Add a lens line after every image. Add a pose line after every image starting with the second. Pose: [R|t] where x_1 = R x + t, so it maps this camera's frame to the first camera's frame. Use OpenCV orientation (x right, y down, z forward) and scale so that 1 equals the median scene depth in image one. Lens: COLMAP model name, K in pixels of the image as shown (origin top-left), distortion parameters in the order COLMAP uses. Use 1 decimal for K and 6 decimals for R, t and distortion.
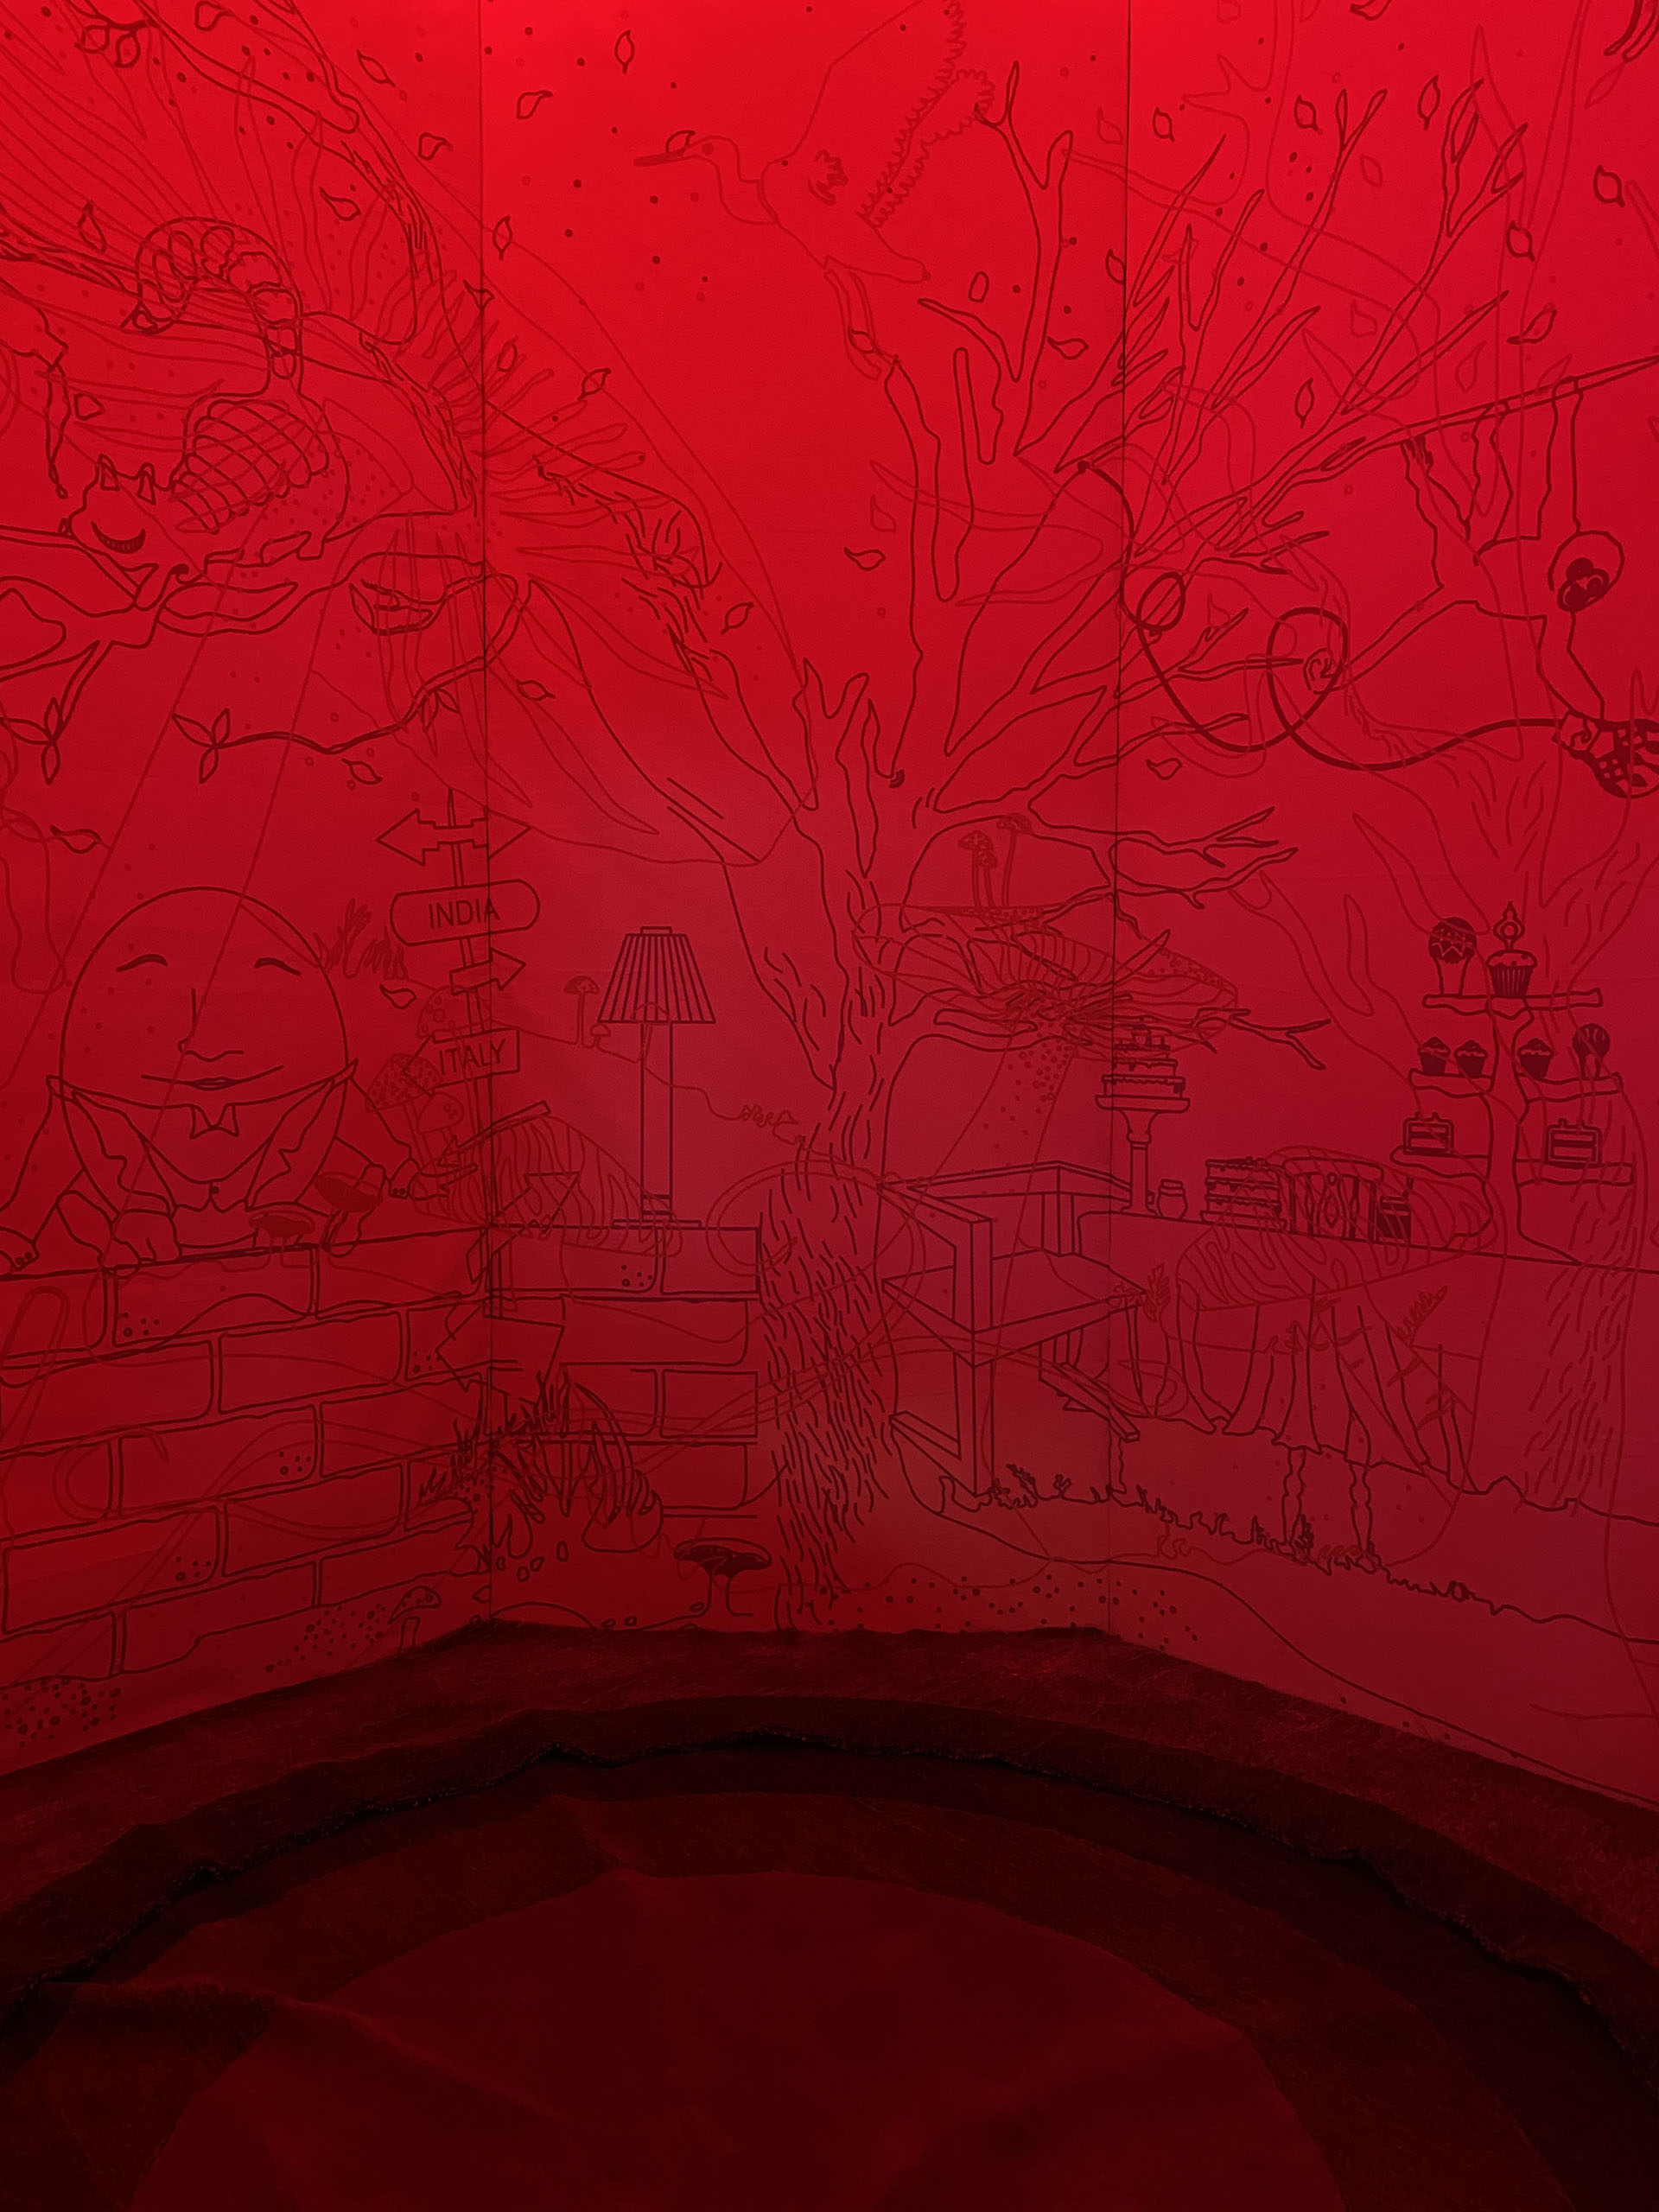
lens RADIAL K [[1671.2, 0, 820.7], [0, 1671.2, 1089.3], [0, 0, 1]] dist [0.060161, -0.011384]
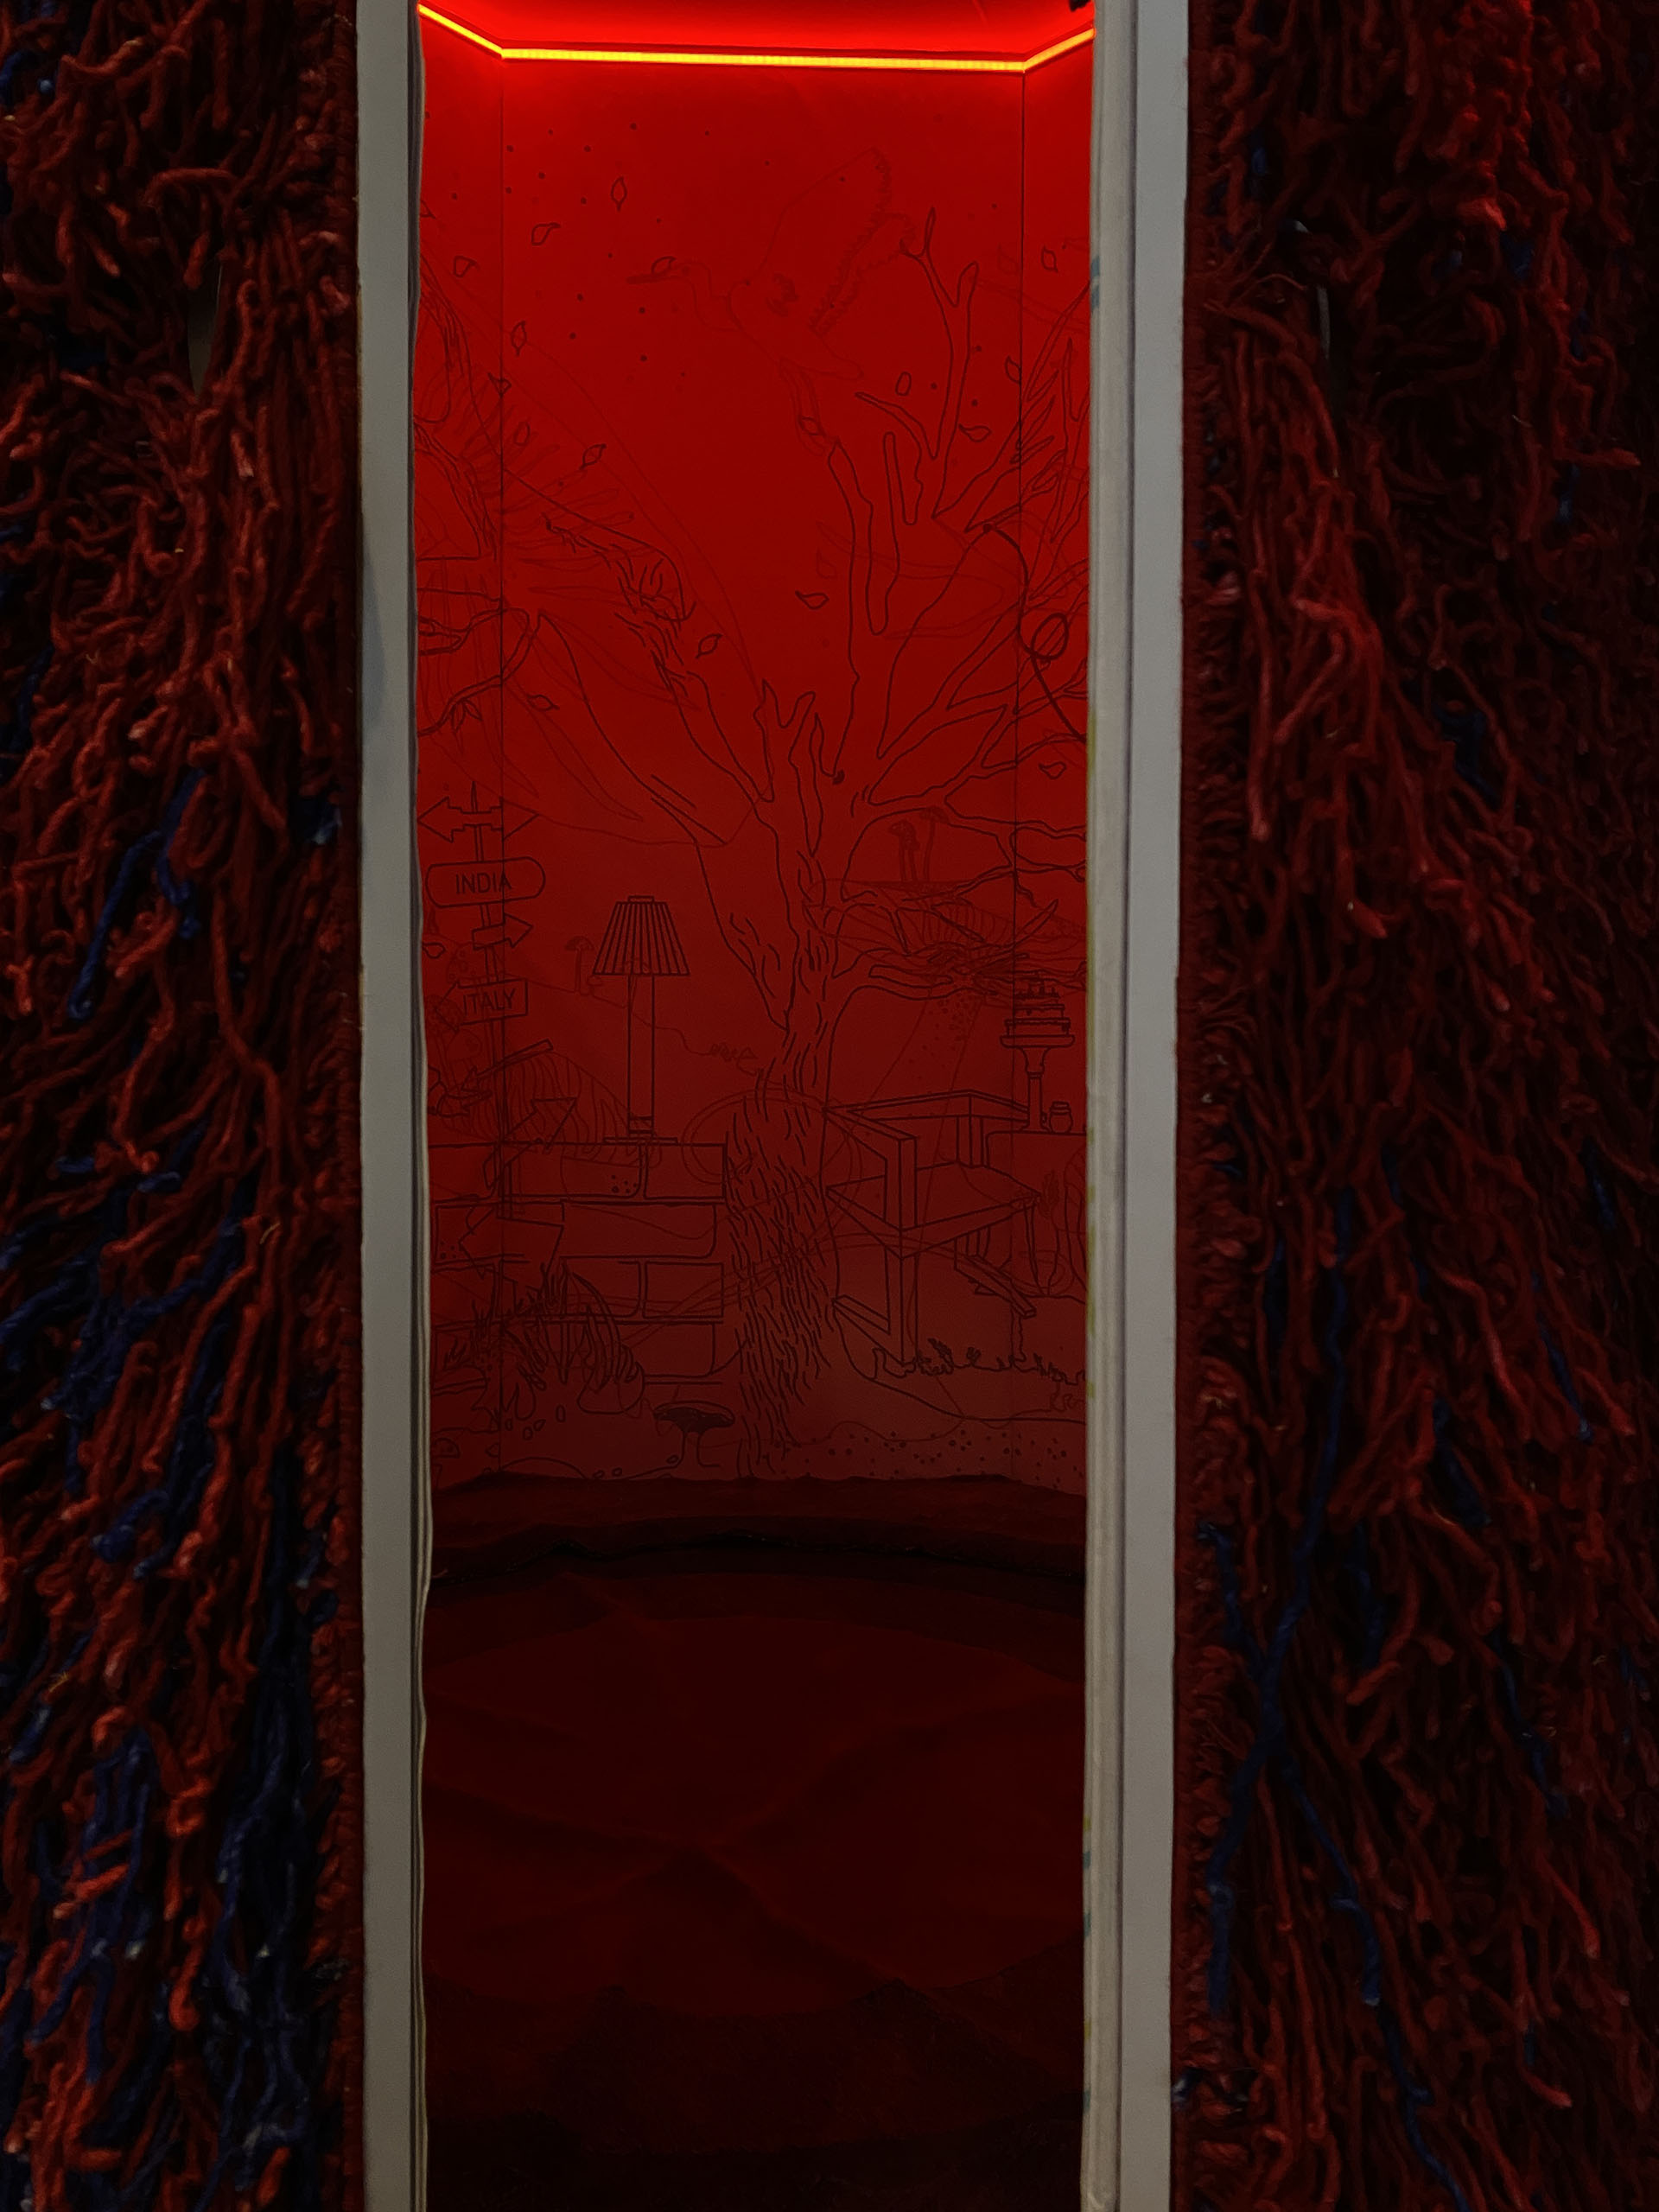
lens RADIAL K [[1671.2, 0, 827.9], [0, 1671.2, 1090.6], [0, 0, 1]] dist [0.060161, -0.011384]
pose [[0.999400, 0.001393, 0.034603, -0.004373], [-0.000522, 0.999683, -0.025166, 0.075792], [-0.034627, 0.025133, 0.999084, -0.222785]]
